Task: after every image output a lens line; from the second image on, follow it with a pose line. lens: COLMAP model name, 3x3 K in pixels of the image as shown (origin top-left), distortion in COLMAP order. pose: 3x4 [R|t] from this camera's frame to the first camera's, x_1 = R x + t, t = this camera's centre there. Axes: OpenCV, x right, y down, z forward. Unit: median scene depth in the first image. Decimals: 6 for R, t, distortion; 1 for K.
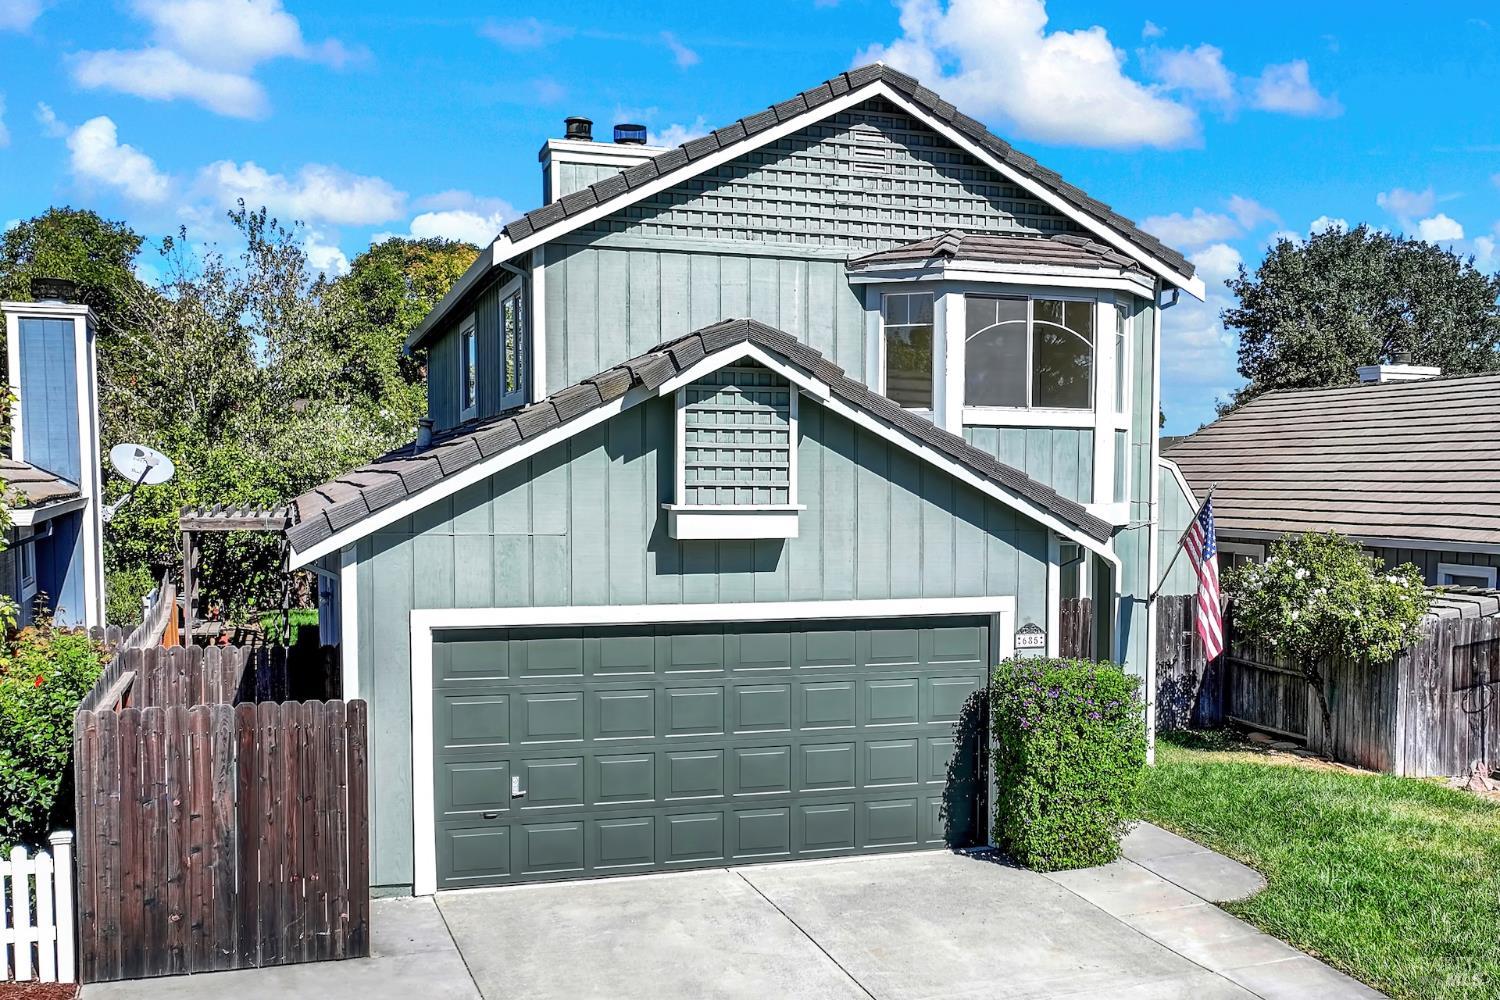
lens RADIAL K [[1570.0, 0, 867.2], [0, 1570.0, 594.2], [0, 0, 1]] dist [0.002716, 0.003247]
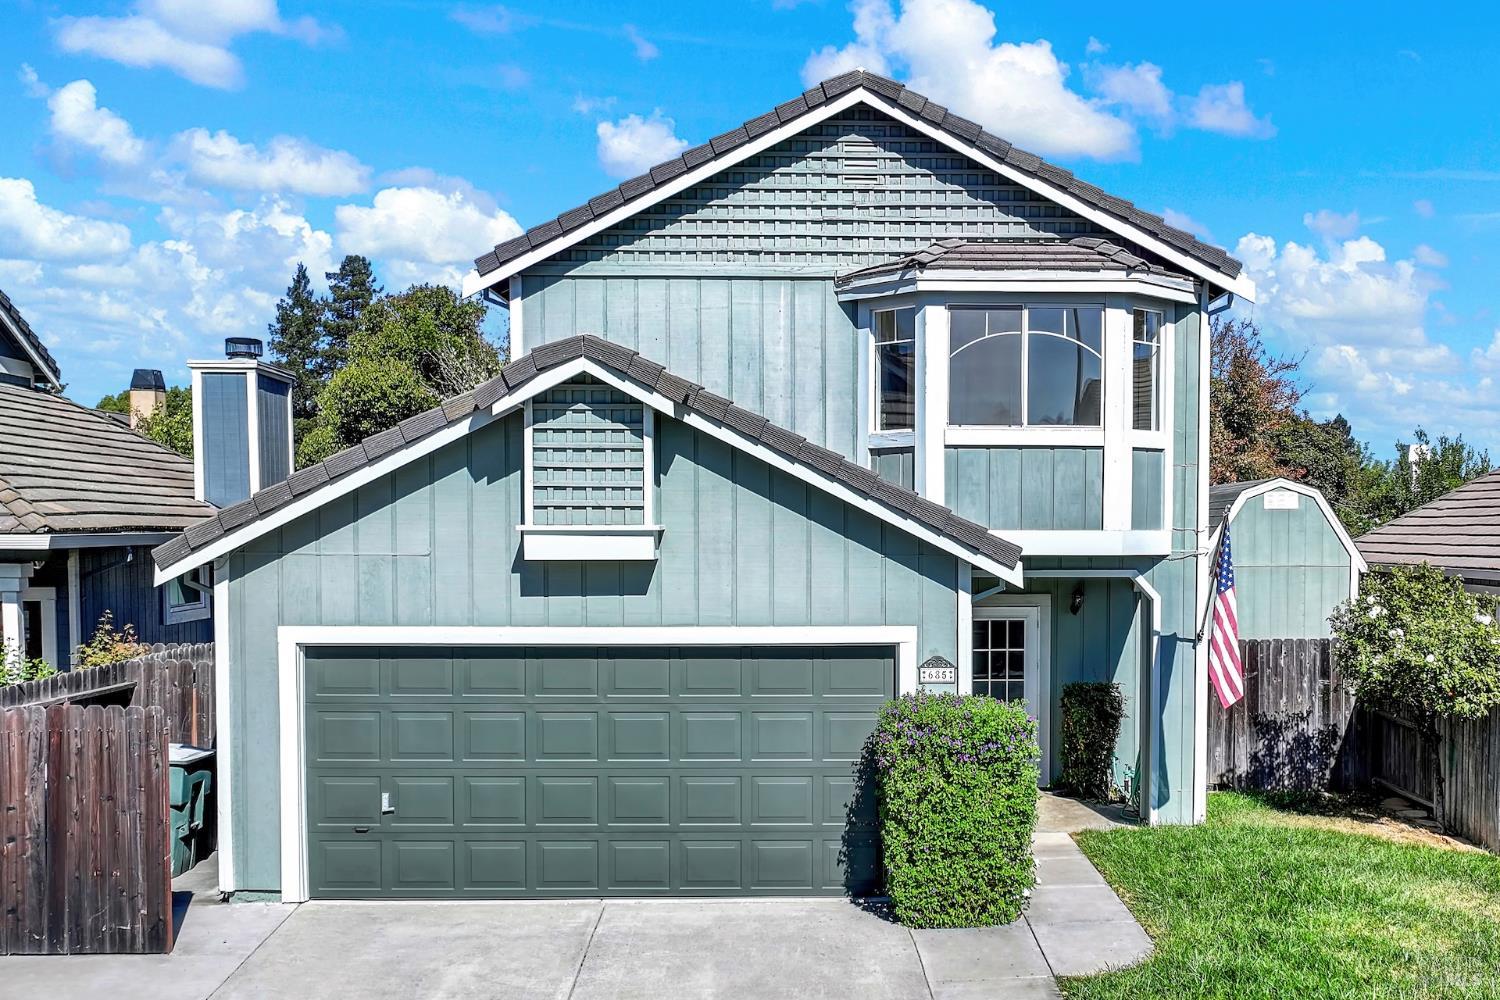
lens RADIAL K [[1561.0, 0, 870.6], [0, 1561.0, 610.4], [0, 0, 1]] dist [-0.001208, 0.003370]
pose [[0.947476, 0.011205, -0.319631, 0.321989], [-0.019137, 0.999582, -0.021688, 0.011257], [0.319254, 0.026666, 0.947294, 0.111983]]
